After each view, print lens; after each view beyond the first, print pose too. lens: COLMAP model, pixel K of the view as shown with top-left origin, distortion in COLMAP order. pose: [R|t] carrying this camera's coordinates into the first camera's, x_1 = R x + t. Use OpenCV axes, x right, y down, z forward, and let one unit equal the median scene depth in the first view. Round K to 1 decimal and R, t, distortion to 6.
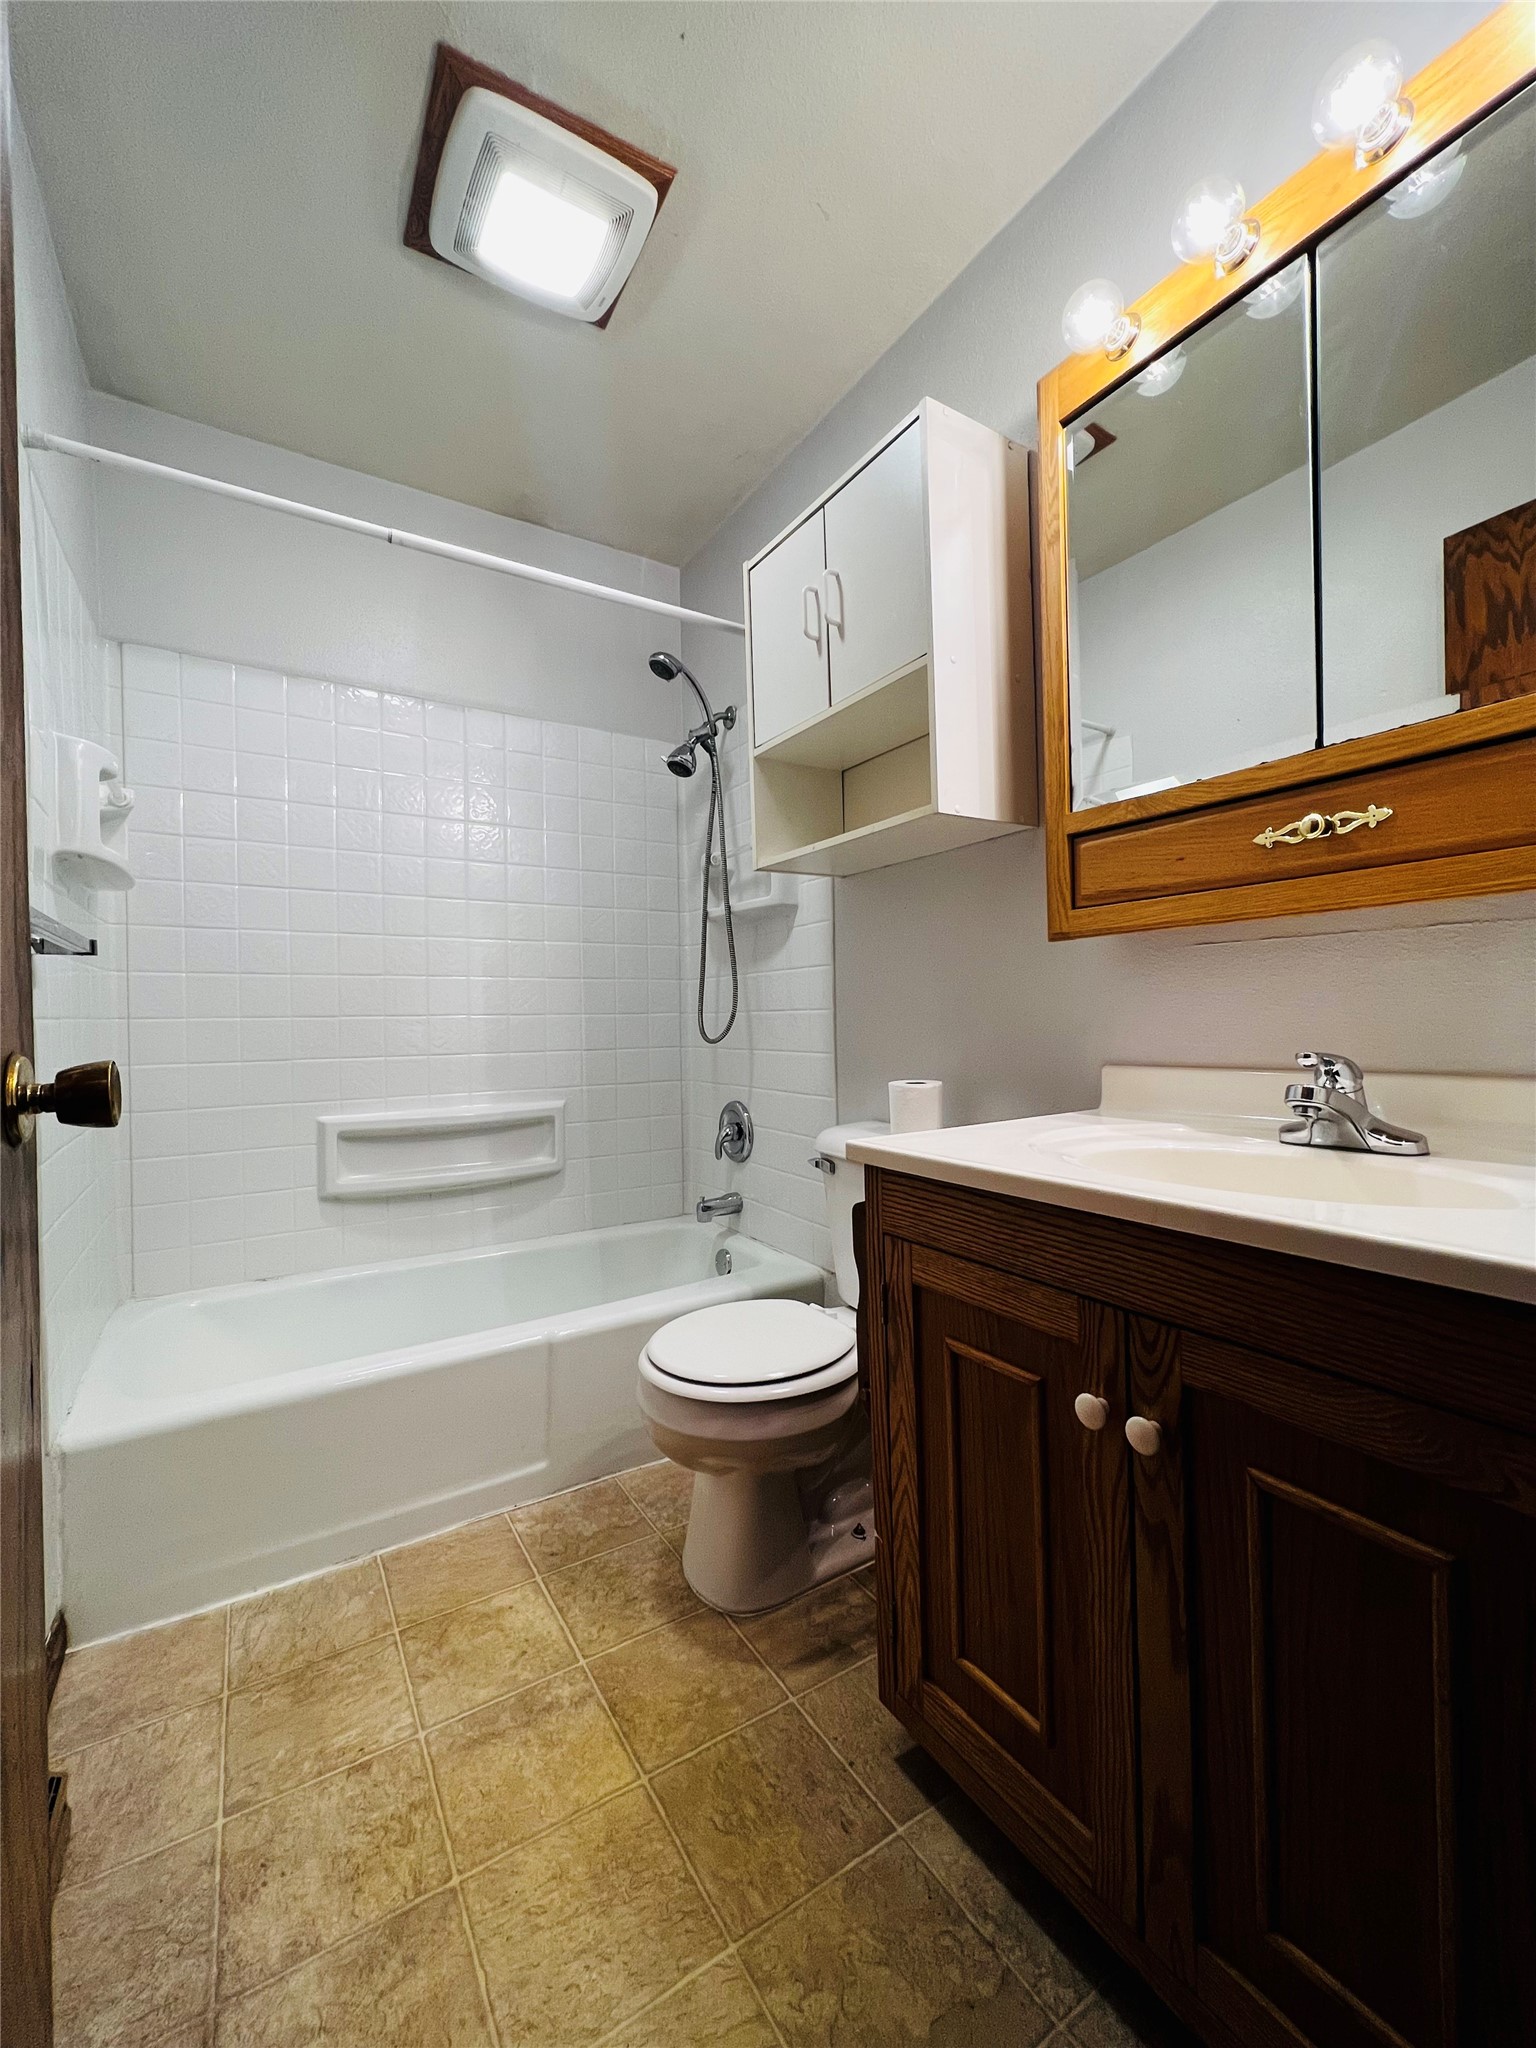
lens RADIAL K [[820.5, 0, 762.1], [0, 820.5, 1024.2], [0, 0, 1]] dist [-0.001850, 0.000724]
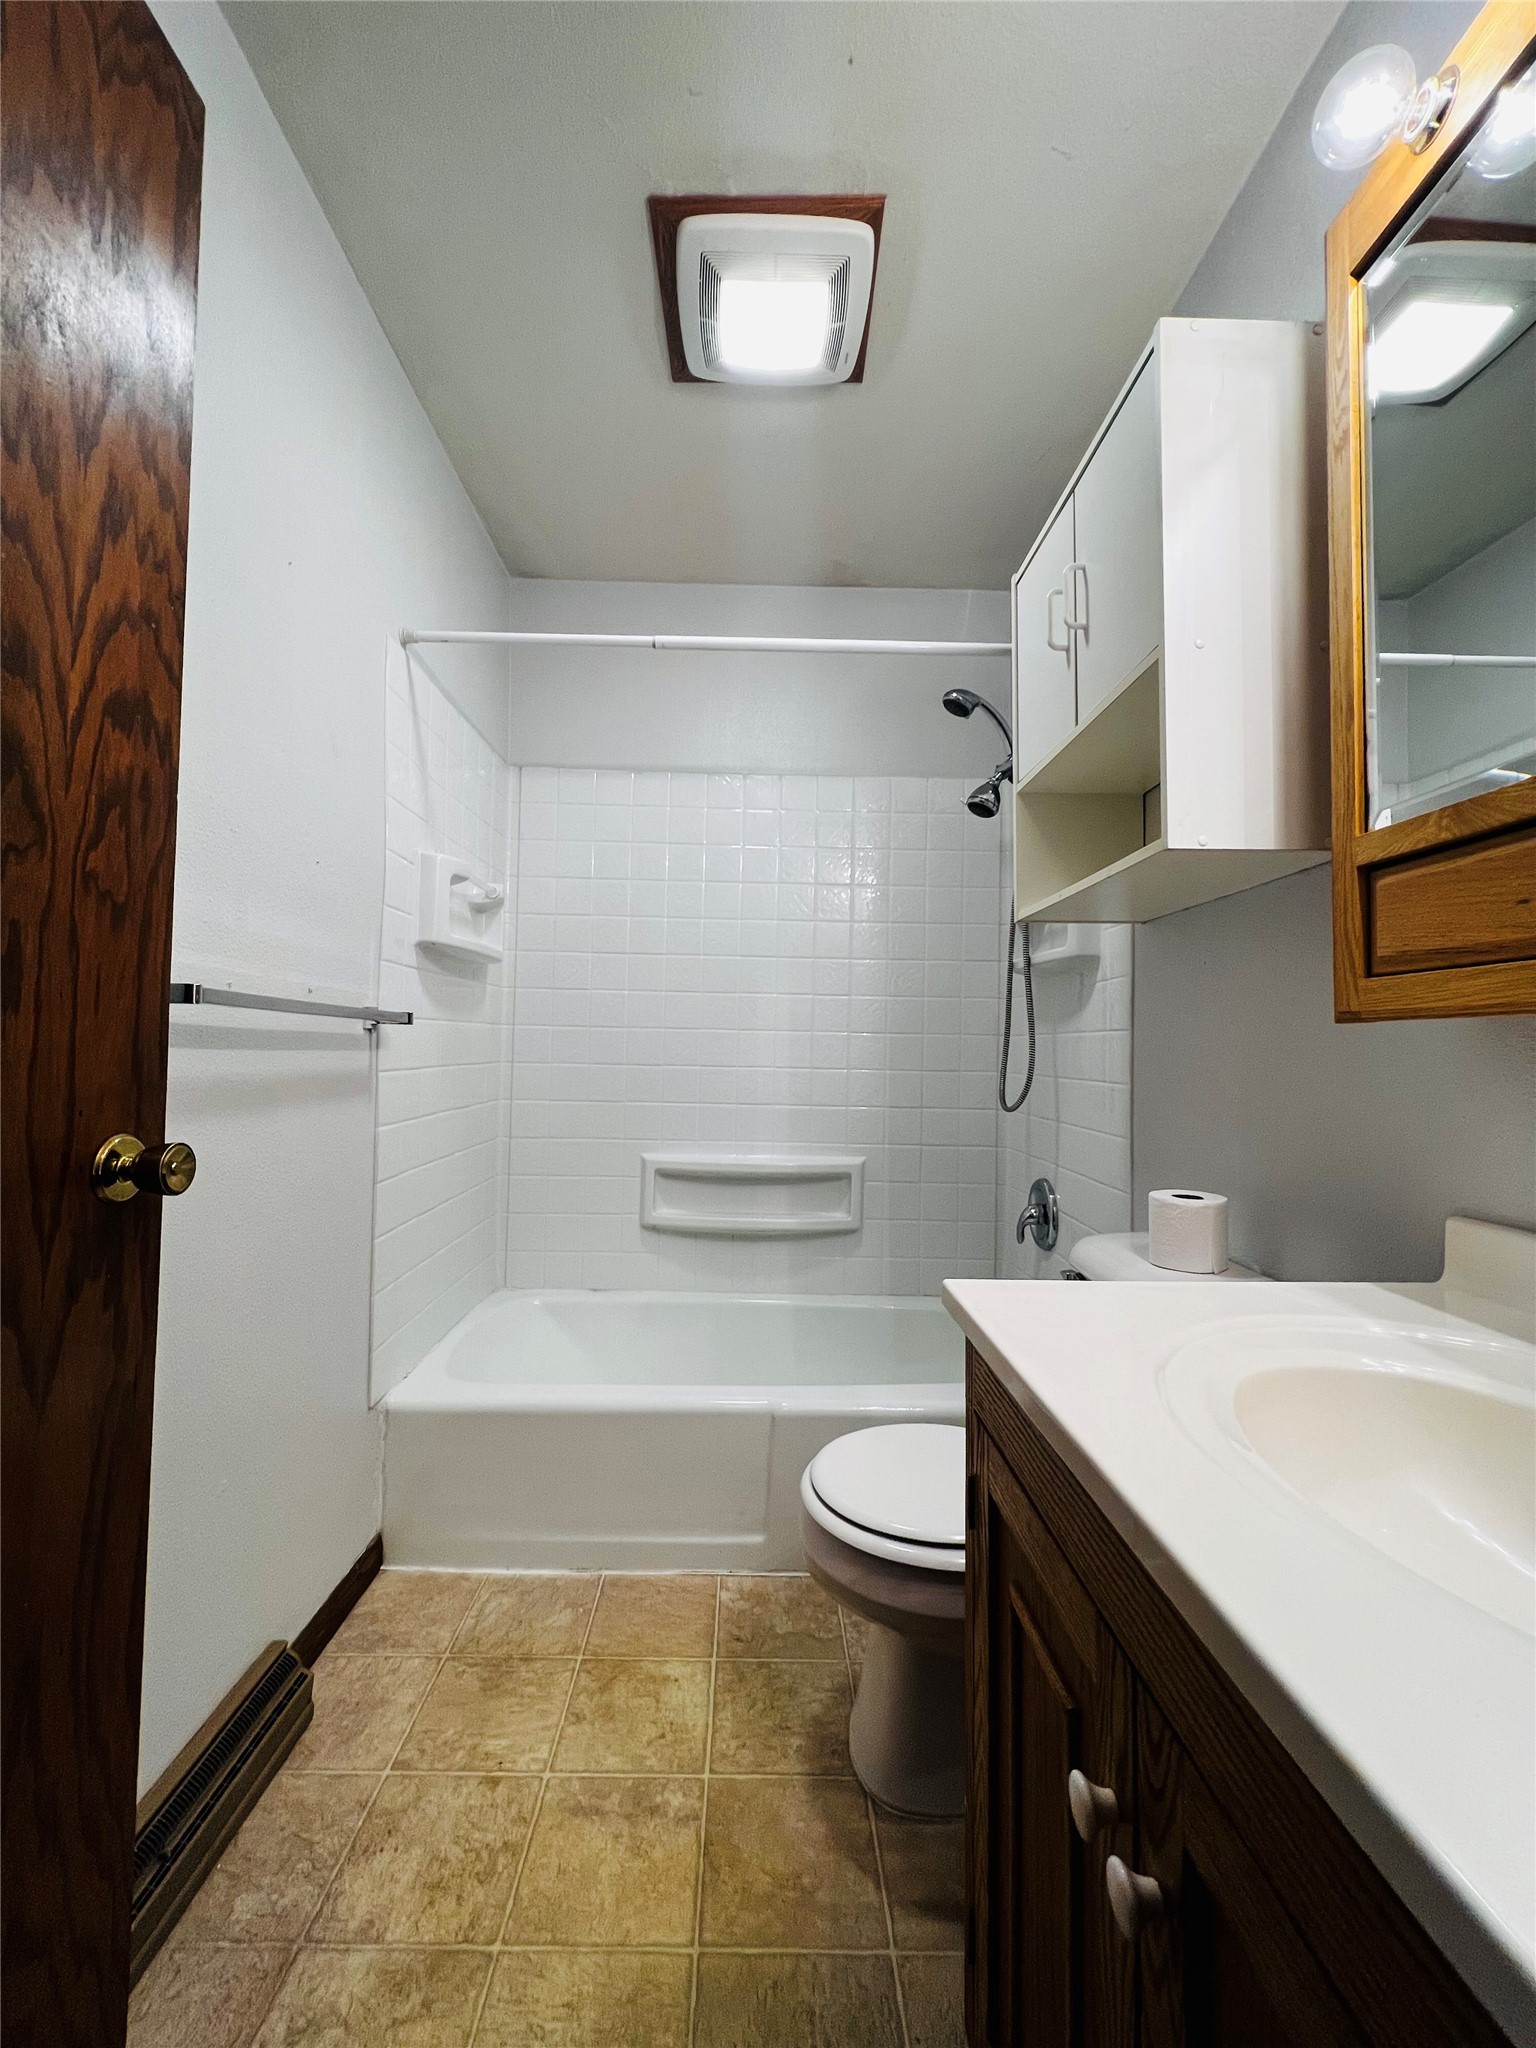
lens RADIAL K [[820.5, 0, 765.1], [0, 820.5, 1023.8], [0, 0, 1]] dist [-0.001850, 0.000724]
pose [[0.855254, 0.017150, -0.517926, 0.236982], [-0.037086, 0.998915, -0.028163, -0.050787], [0.516881, 0.043294, 0.854962, 0.139100]]
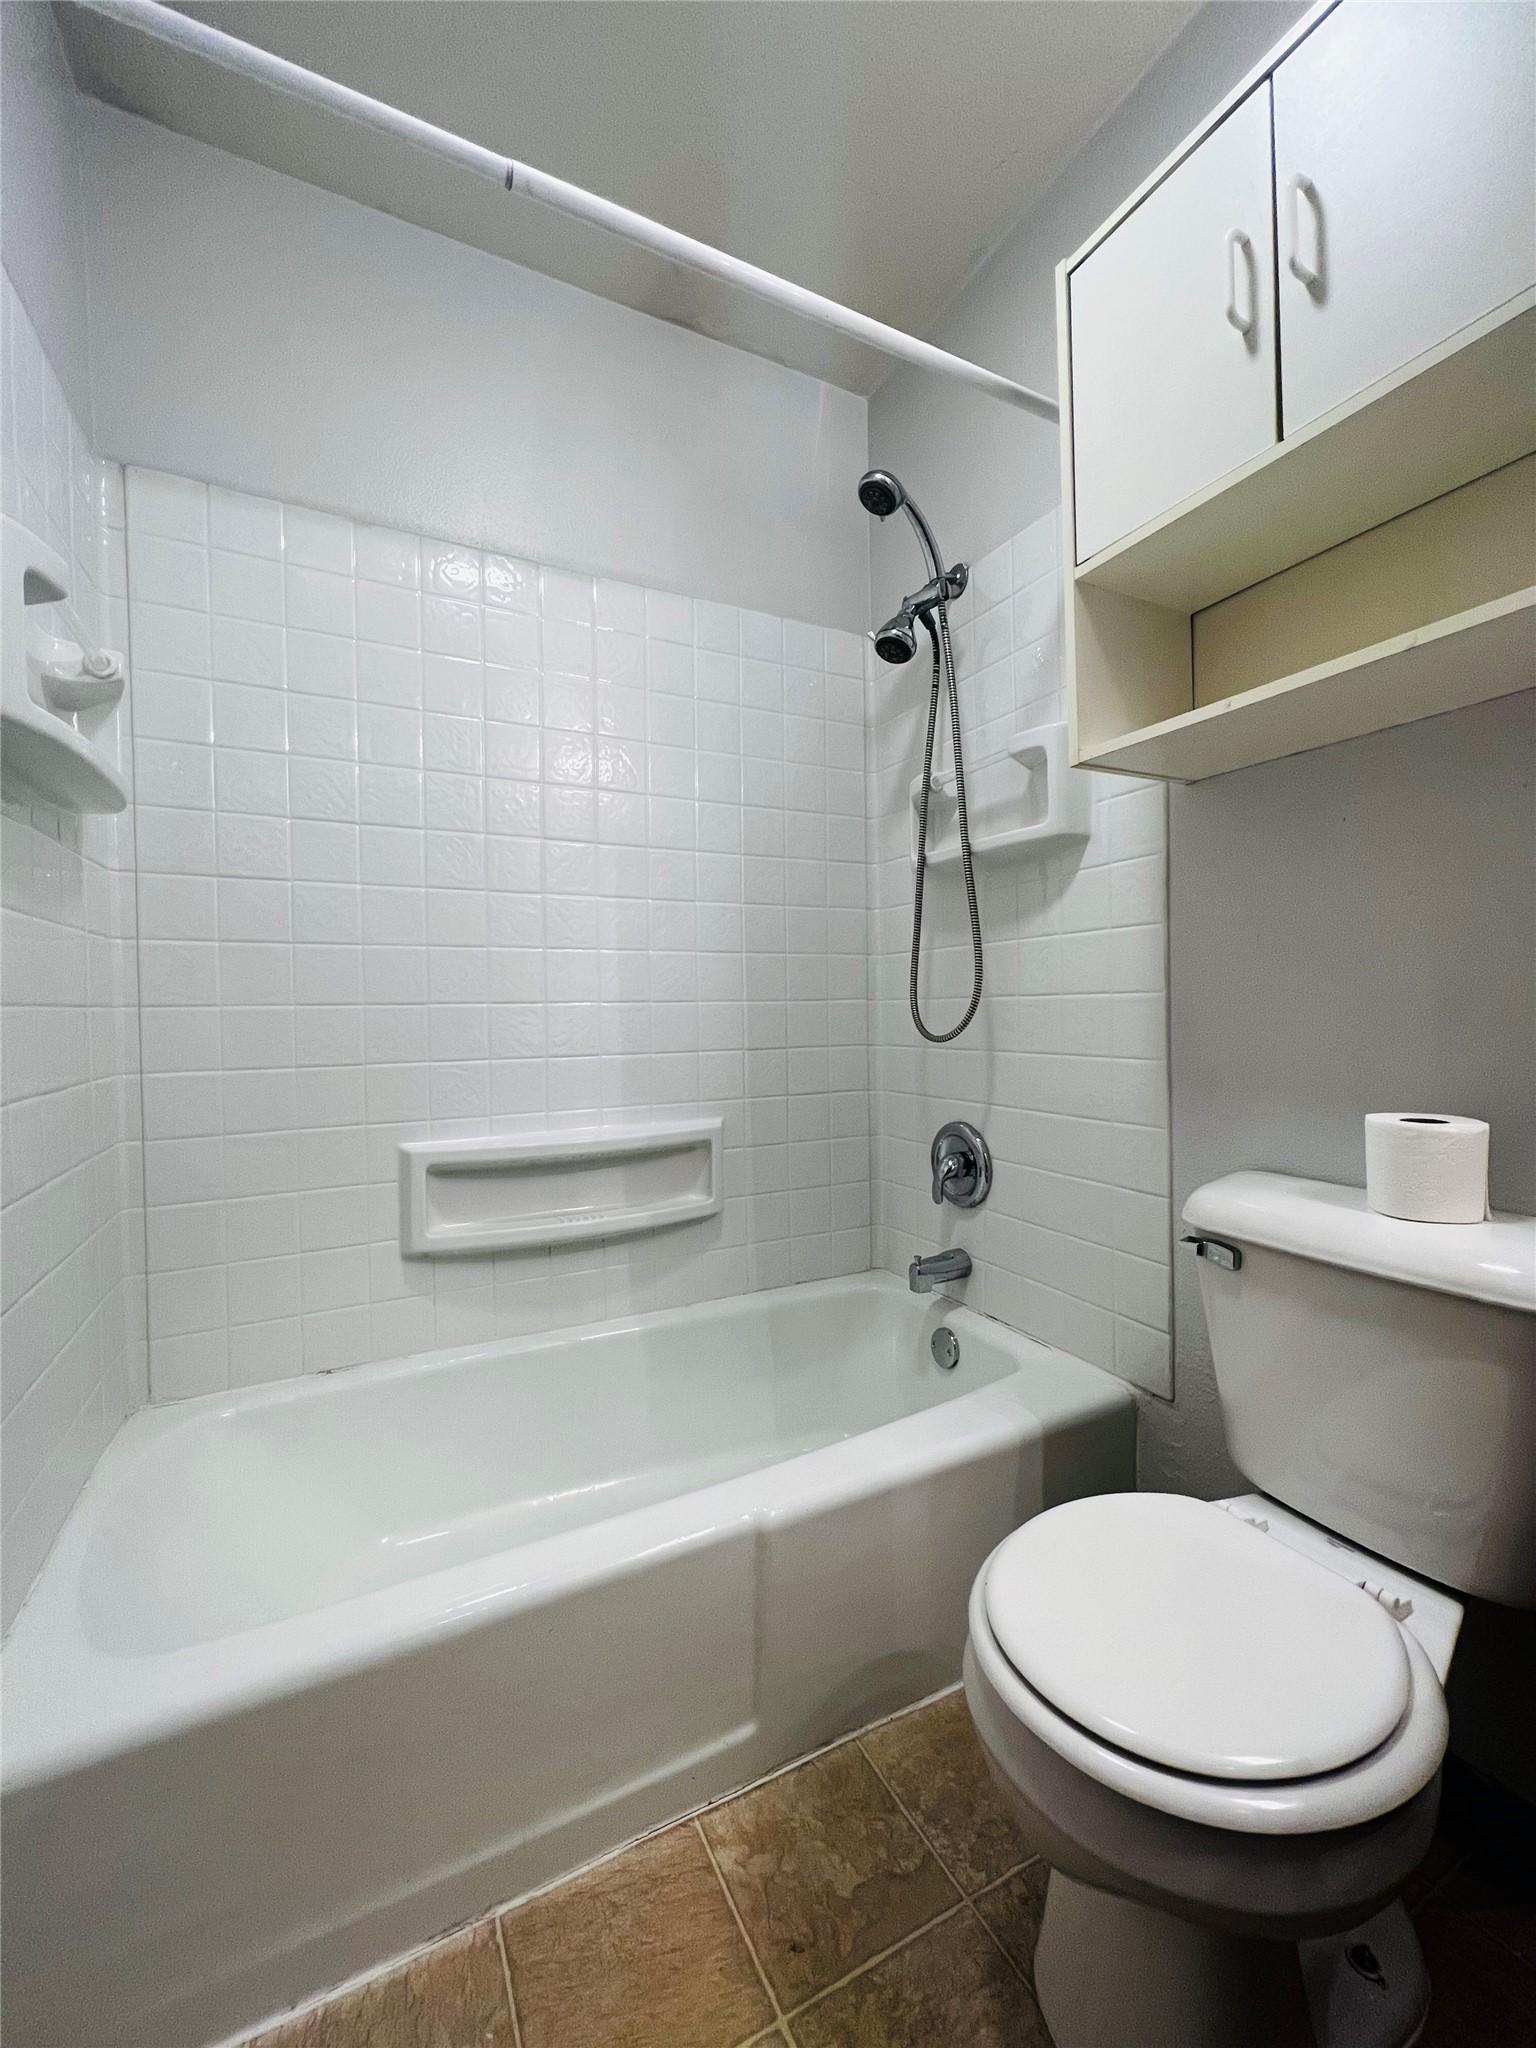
lens RADIAL K [[820.5, 0, 762.1], [0, 820.5, 1022.9], [0, 0, 1]] dist [-0.001850, 0.000724]
pose [[0.996192, 0.001145, -0.087182, -0.206995], [-0.000205, 0.999942, 0.010794, -0.000491], [0.087190, -0.010735, 0.996134, 0.396620]]
